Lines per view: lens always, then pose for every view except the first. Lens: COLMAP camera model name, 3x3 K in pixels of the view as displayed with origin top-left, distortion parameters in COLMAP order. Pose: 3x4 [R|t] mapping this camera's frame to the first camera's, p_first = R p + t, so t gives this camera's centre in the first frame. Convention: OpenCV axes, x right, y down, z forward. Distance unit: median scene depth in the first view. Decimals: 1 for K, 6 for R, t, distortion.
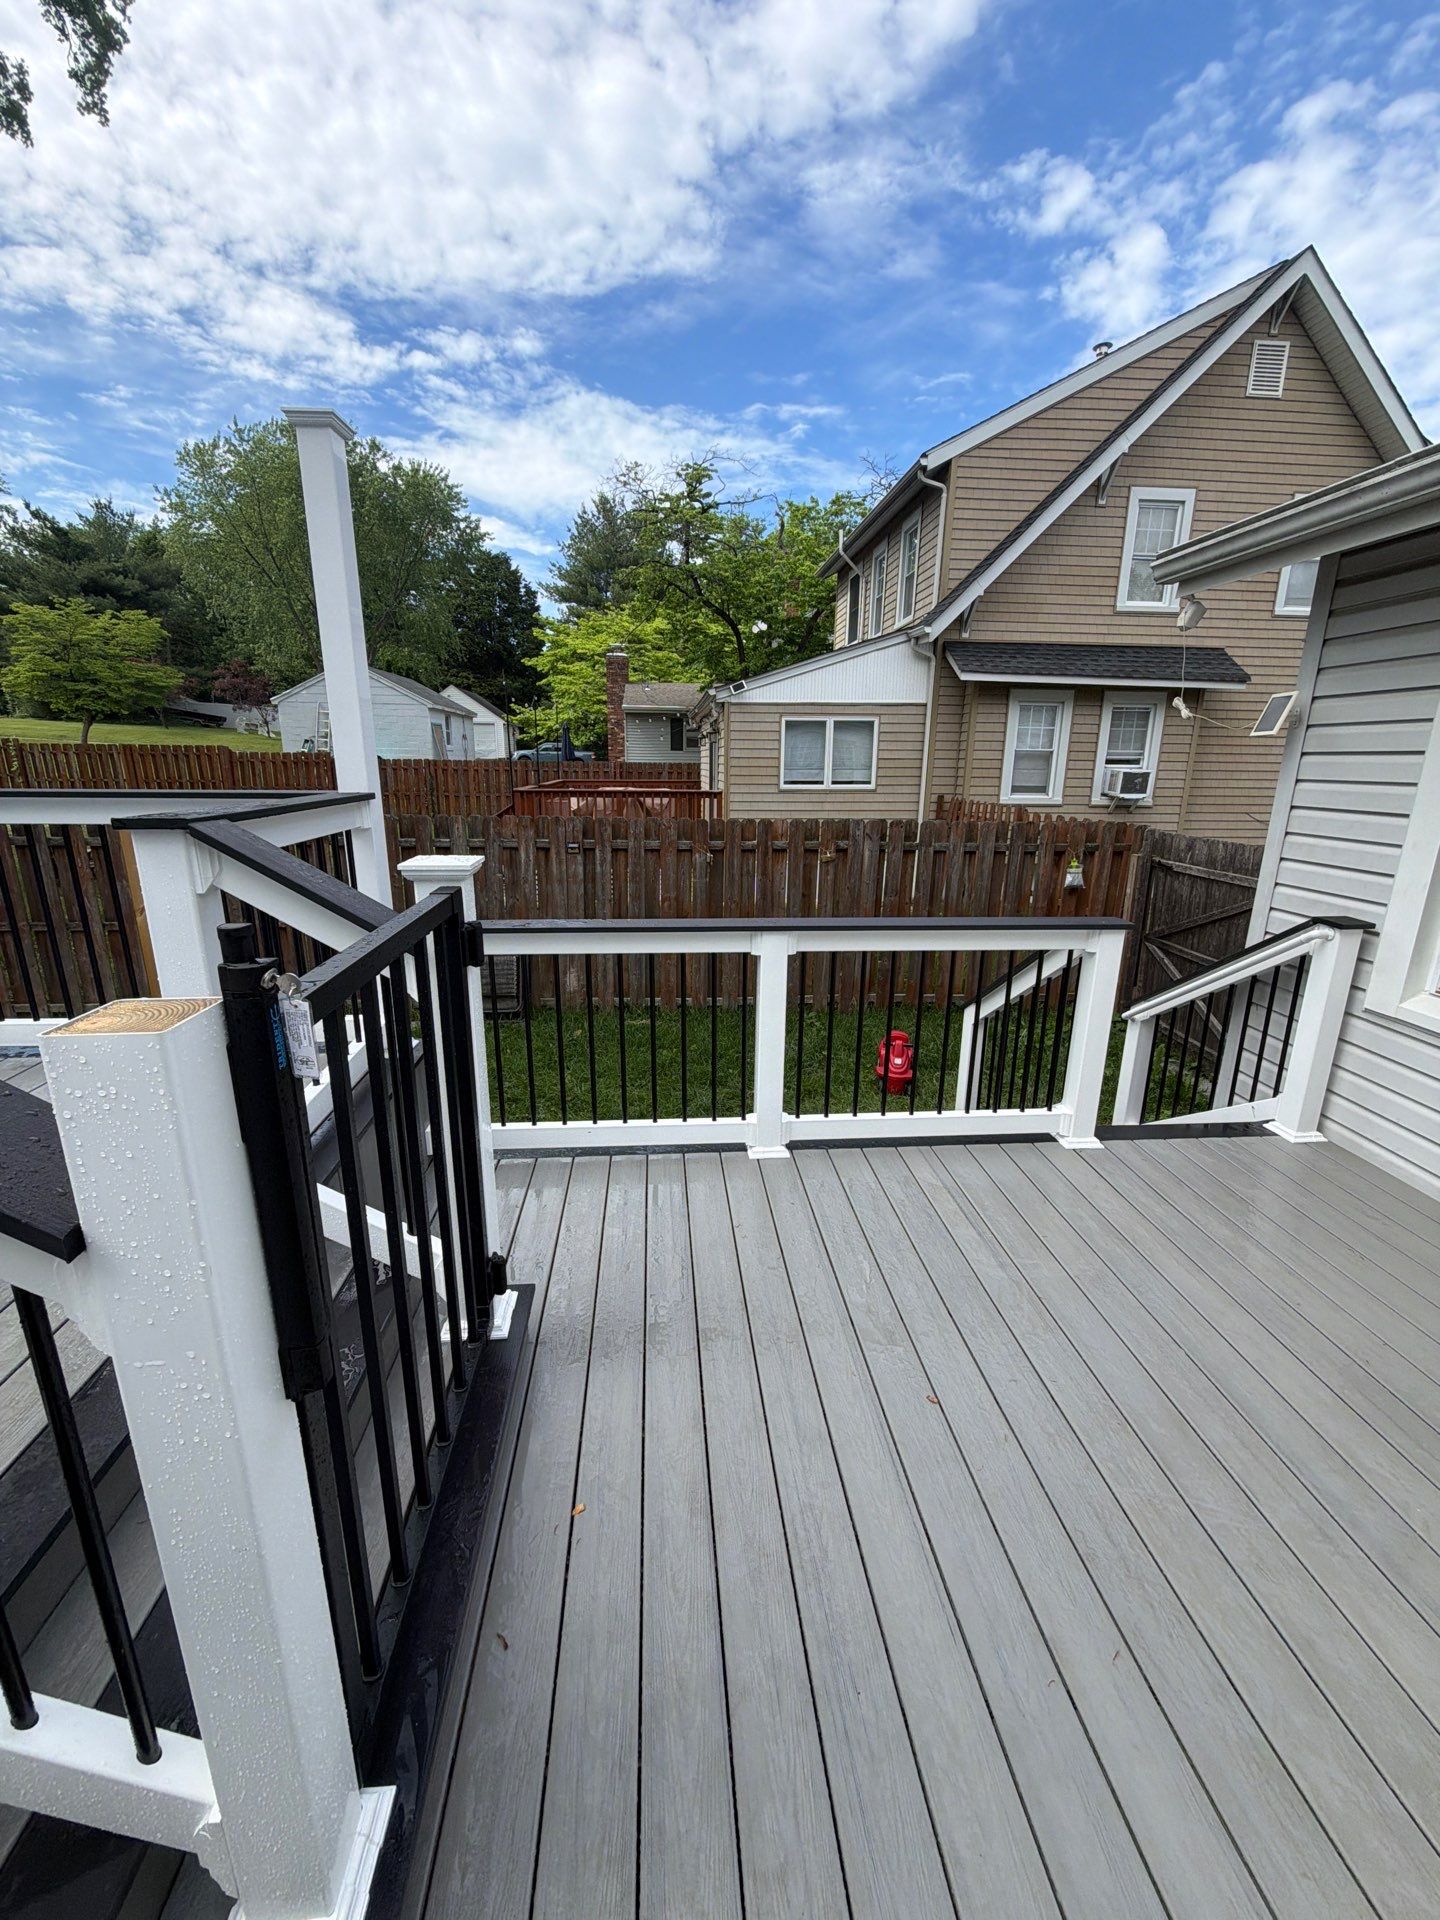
lens RADIAL K [[762.8, 0, 720.0], [0, 762.8, 960.0], [0, 0, 1]] dist [-0.000368, -0.000077]
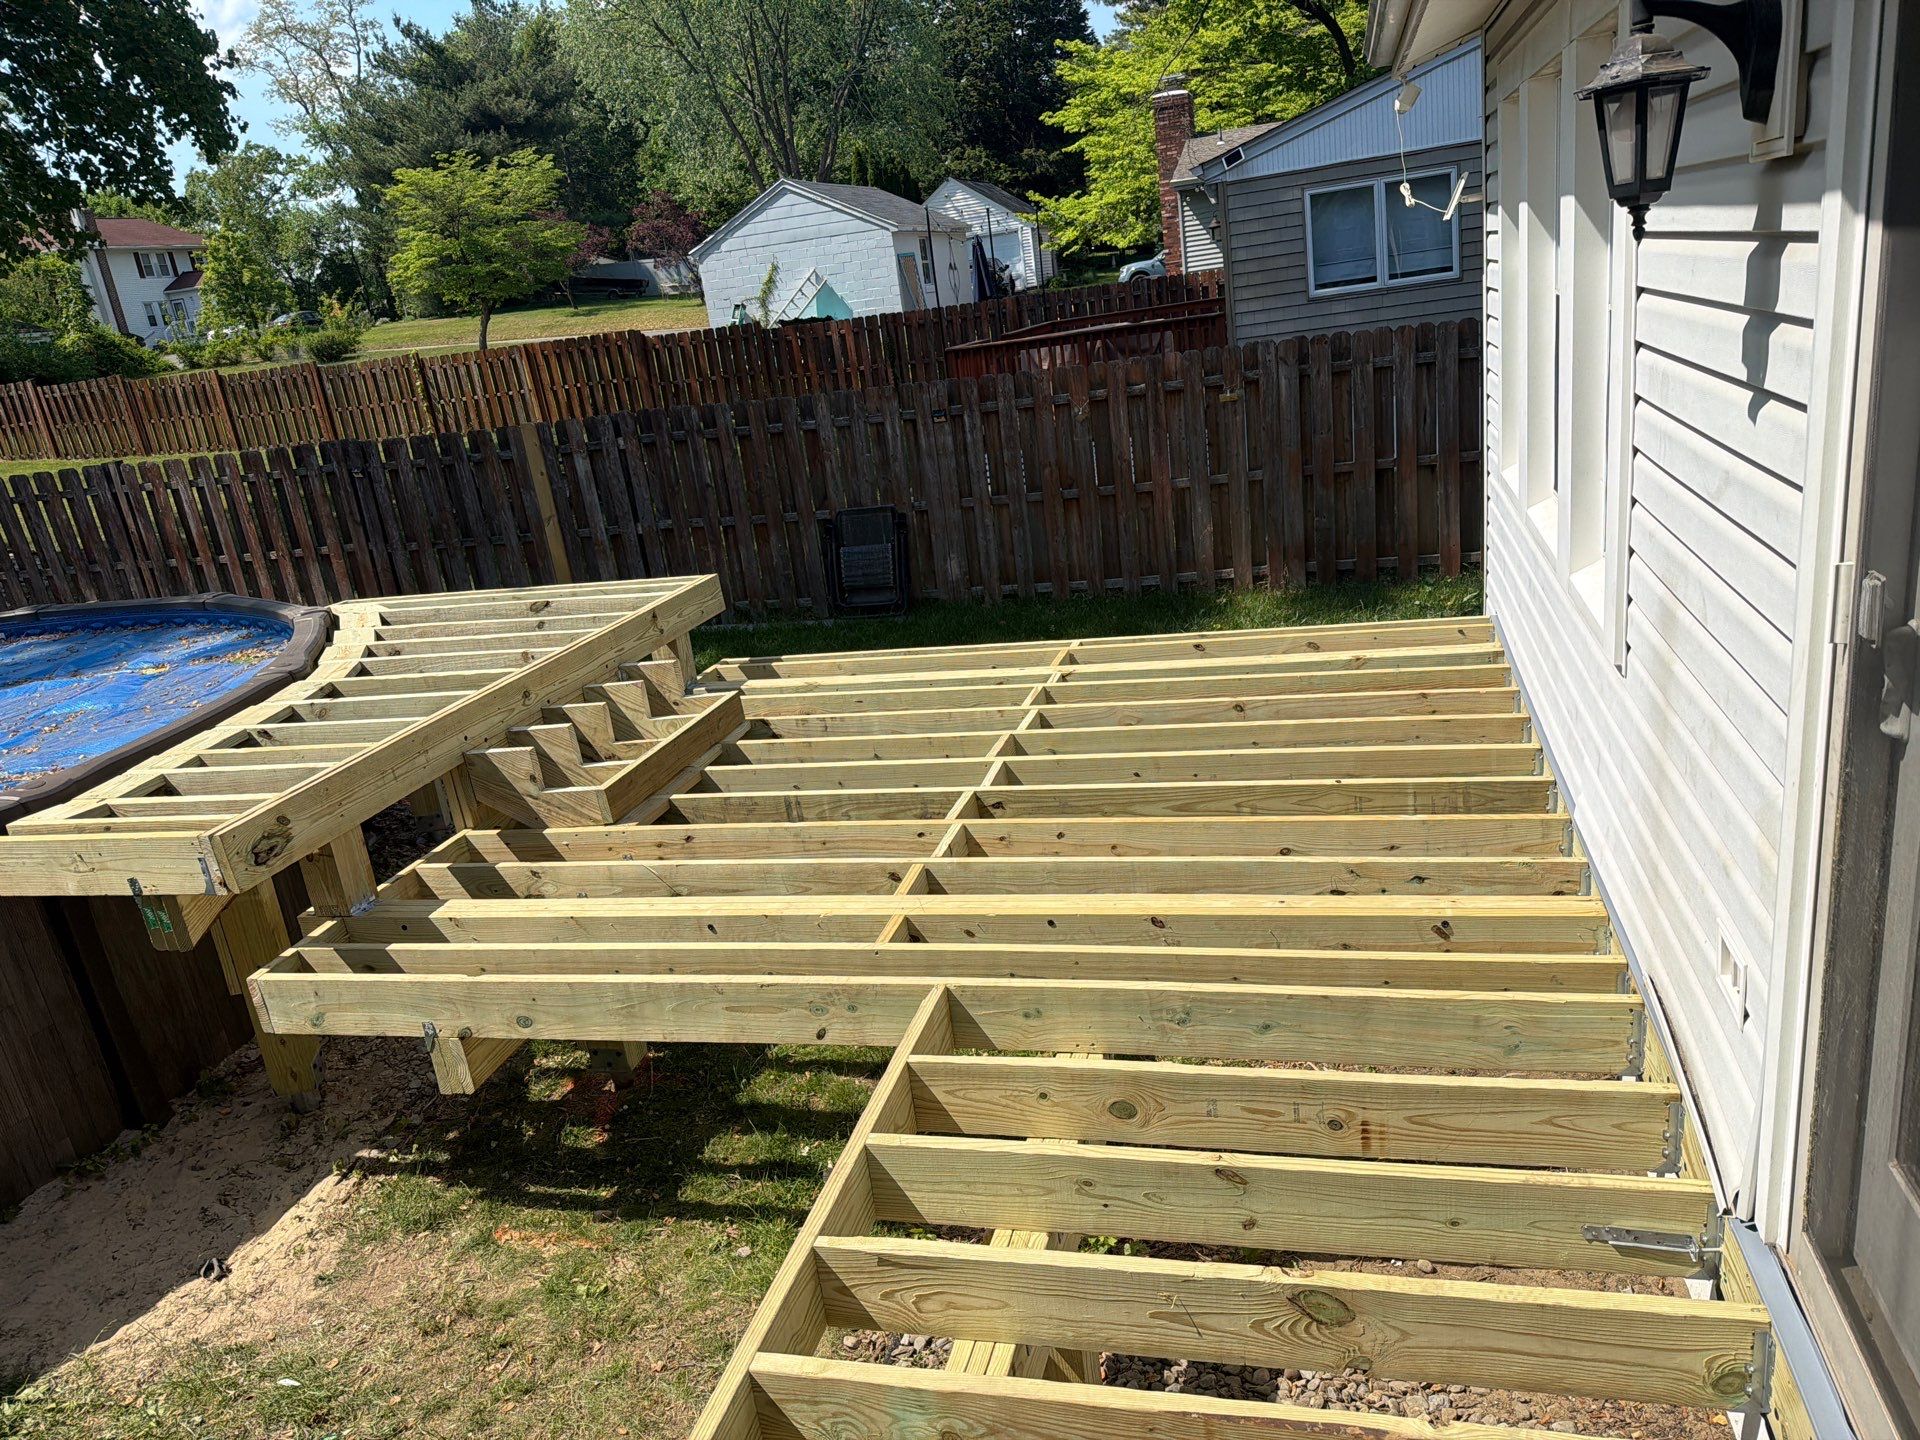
lens RADIAL K [[1335.9, 0, 965.9], [0, 1335.9, 723.4], [0, 0, 1]] dist [0.102787, -0.142510]
pose [[0.931844, -0.023456, -0.362100, 0.223889], [0.050297, 0.996625, 0.064878, 0.063164], [0.359357, -0.078669, 0.929879, -0.274327]]
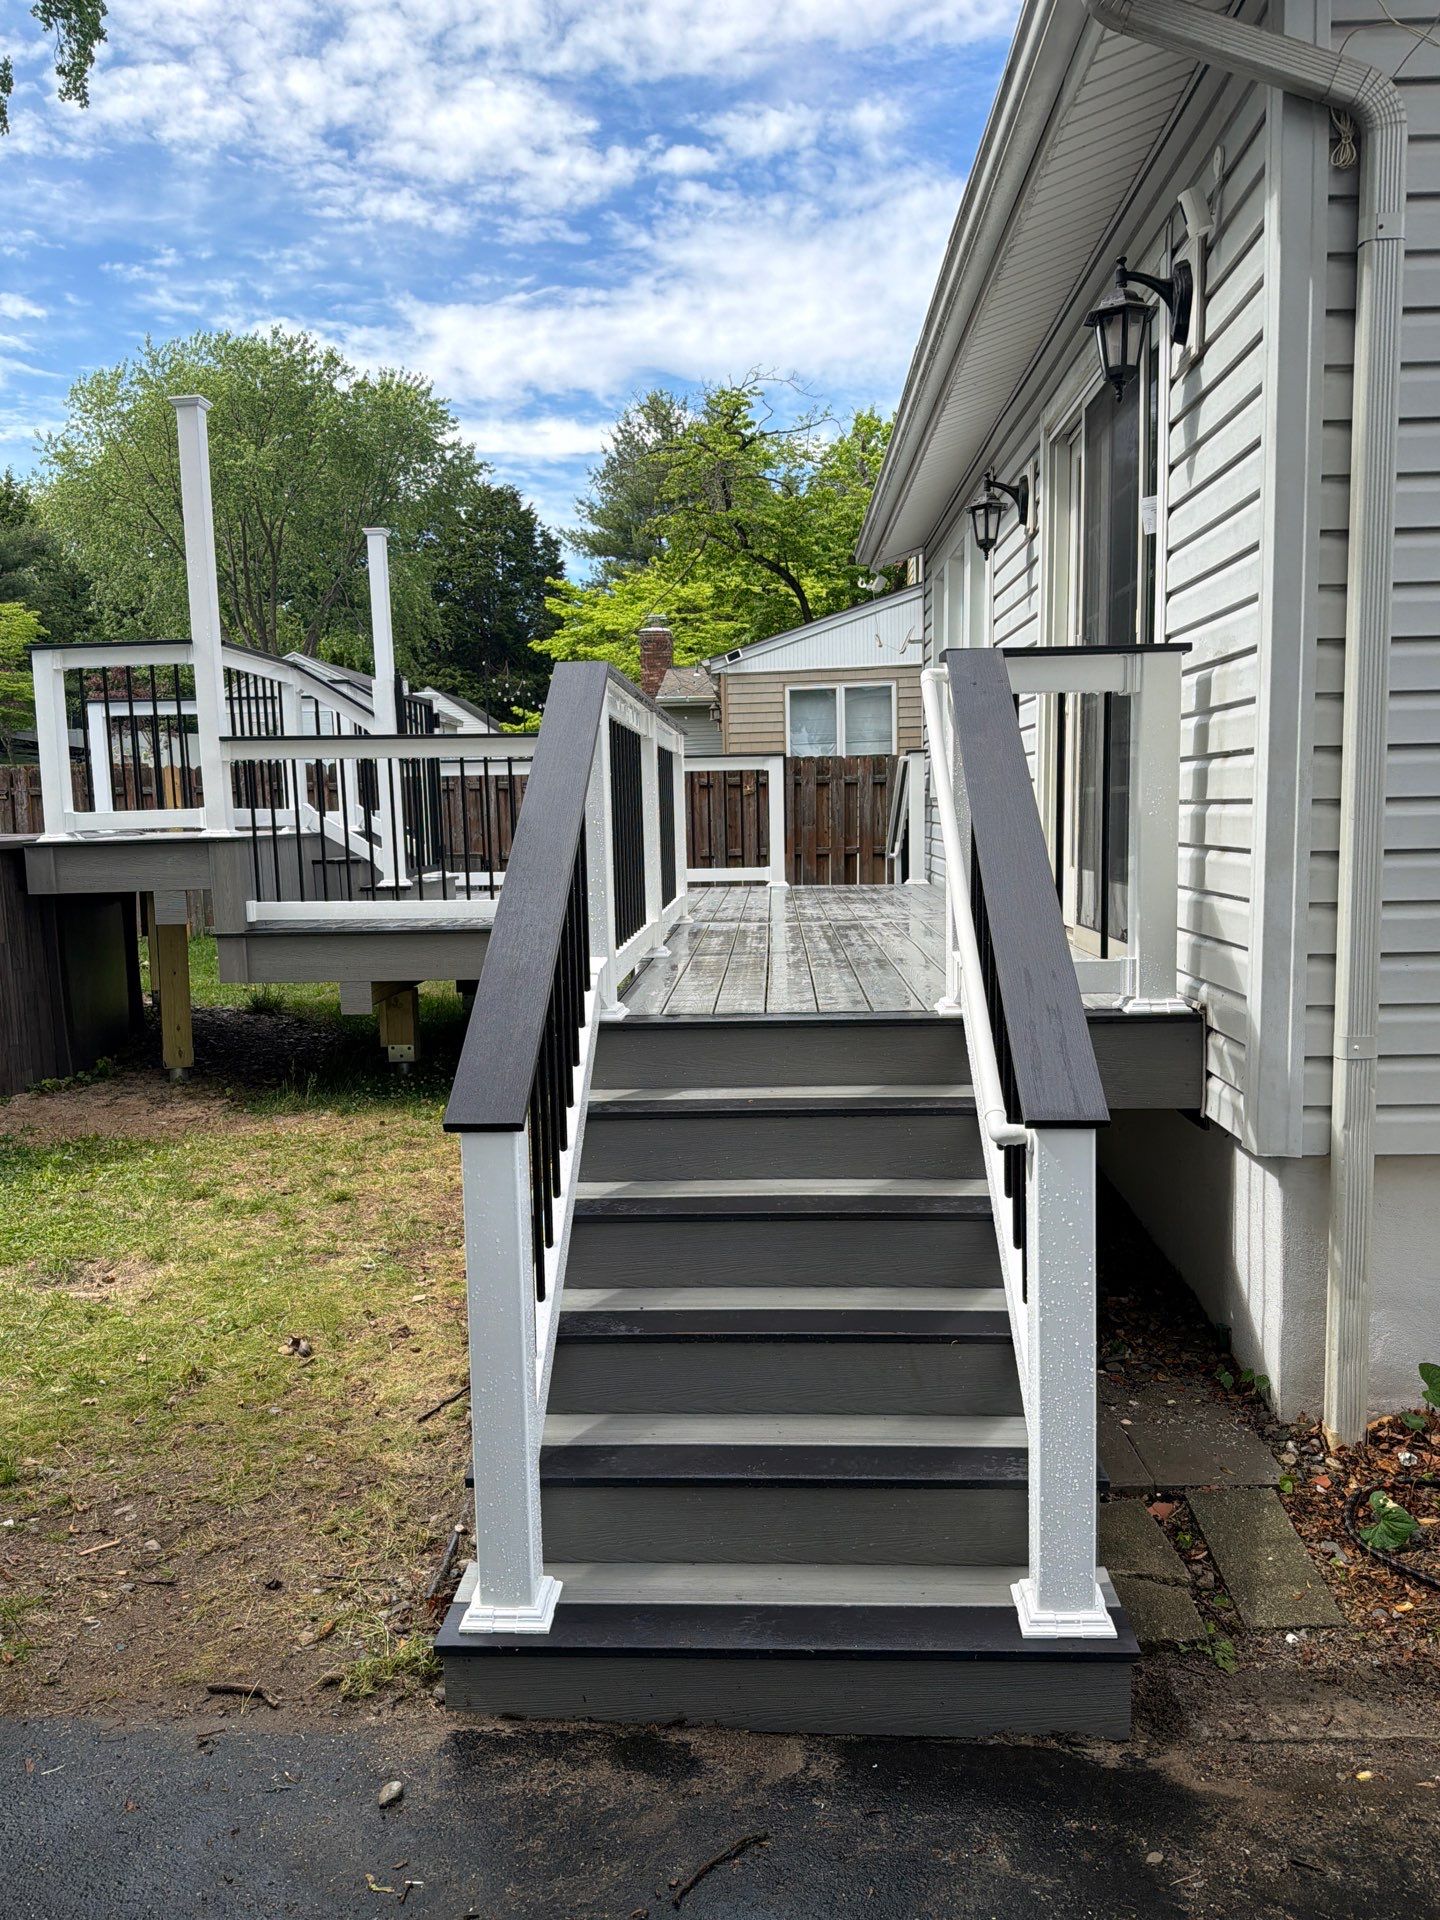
lens RADIAL K [[1420.2, 0, 718.8], [0, 1420.2, 993.6], [0, 0, 1]] dist [0.087019, -0.136273]
pose [[0.991457, -0.017011, -0.129316, 0.210258], [0.000244, 0.991699, -0.128584, 0.248929], [0.130430, 0.127454, 0.983231, -0.596087]]
